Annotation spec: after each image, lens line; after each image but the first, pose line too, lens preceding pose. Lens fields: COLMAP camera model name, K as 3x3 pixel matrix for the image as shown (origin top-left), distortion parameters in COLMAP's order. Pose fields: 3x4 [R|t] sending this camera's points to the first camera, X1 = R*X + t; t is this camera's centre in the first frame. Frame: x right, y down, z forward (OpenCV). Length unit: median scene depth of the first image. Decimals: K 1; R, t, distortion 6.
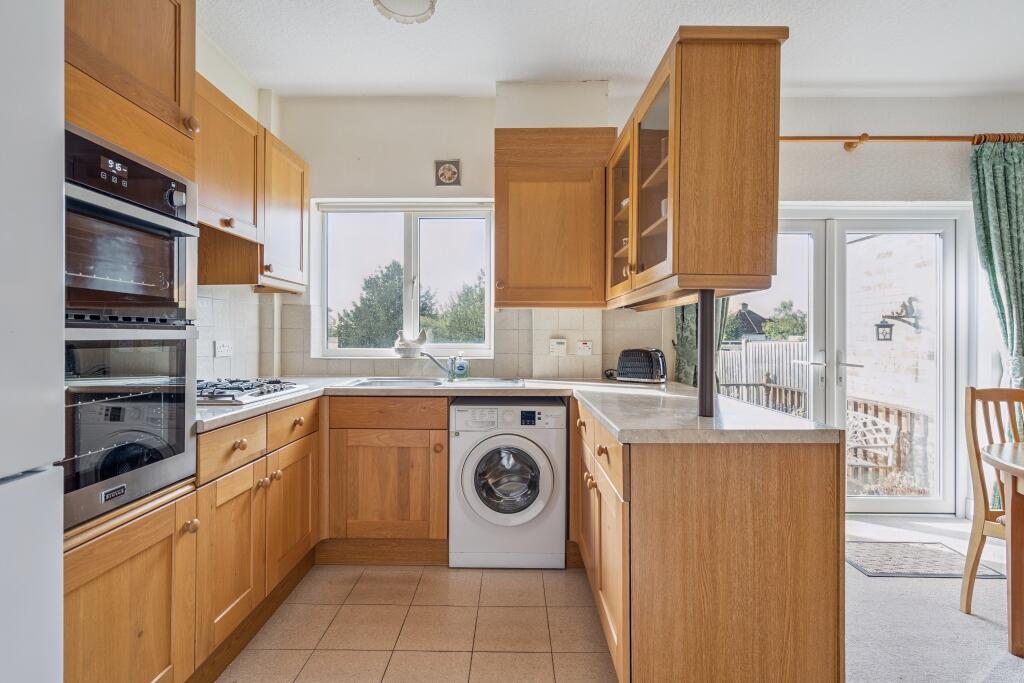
lens RADIAL K [[470.4, 0, 508.7], [0, 470.4, 334.4], [0, 0, 1]] dist [0.000240, -0.000249]
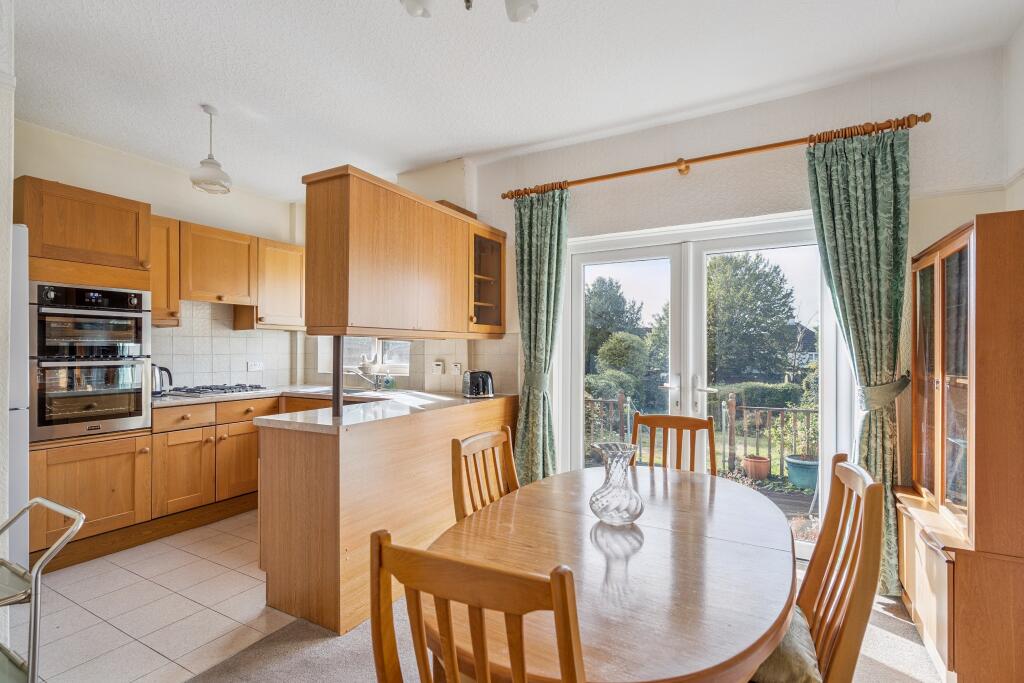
lens RADIAL K [[472.5, 0, 513.8], [0, 472.5, 348.2], [0, 0, 1]] dist [-0.001667, -0.000286]
pose [[0.880056, -0.006313, -0.474828, 0.831175], [0.006626, 0.999978, -0.001015, -0.022451], [0.474824, -0.002253, 0.880078, -0.047653]]
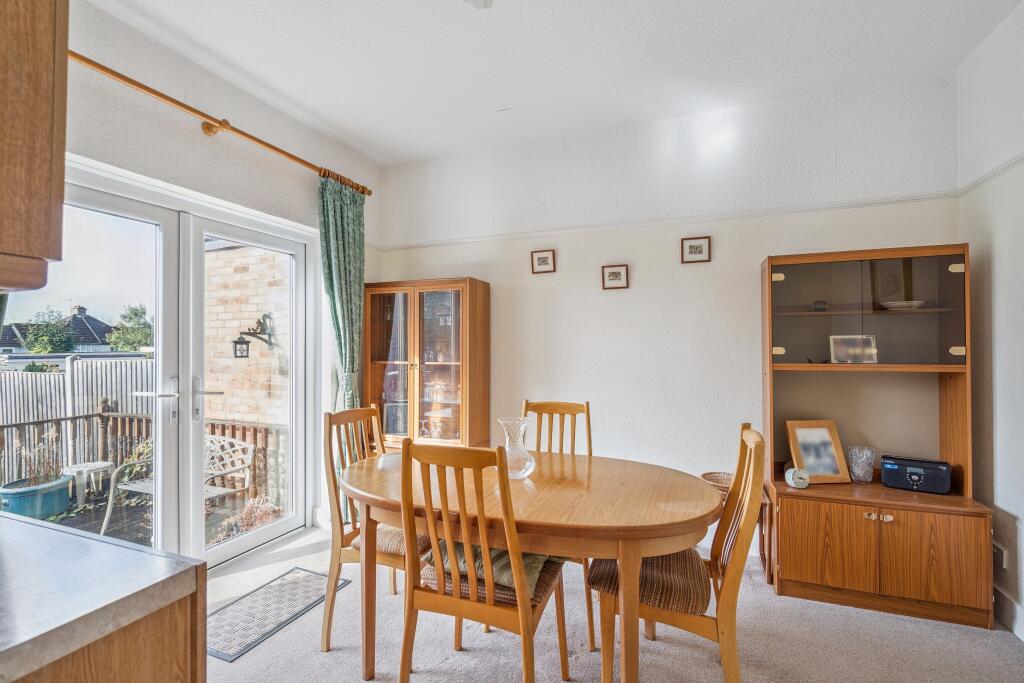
lens RADIAL K [[465.2, 0, 512.0], [0, 465.2, 341.5], [0, 0, 1]] dist [-0.002511, -0.000601]
pose [[0.352323, 0.003672, 0.935871, 0.142584], [0.001512, 0.999989, -0.004492, -0.021267], [-0.935877, 0.002997, 0.352313, 0.203303]]
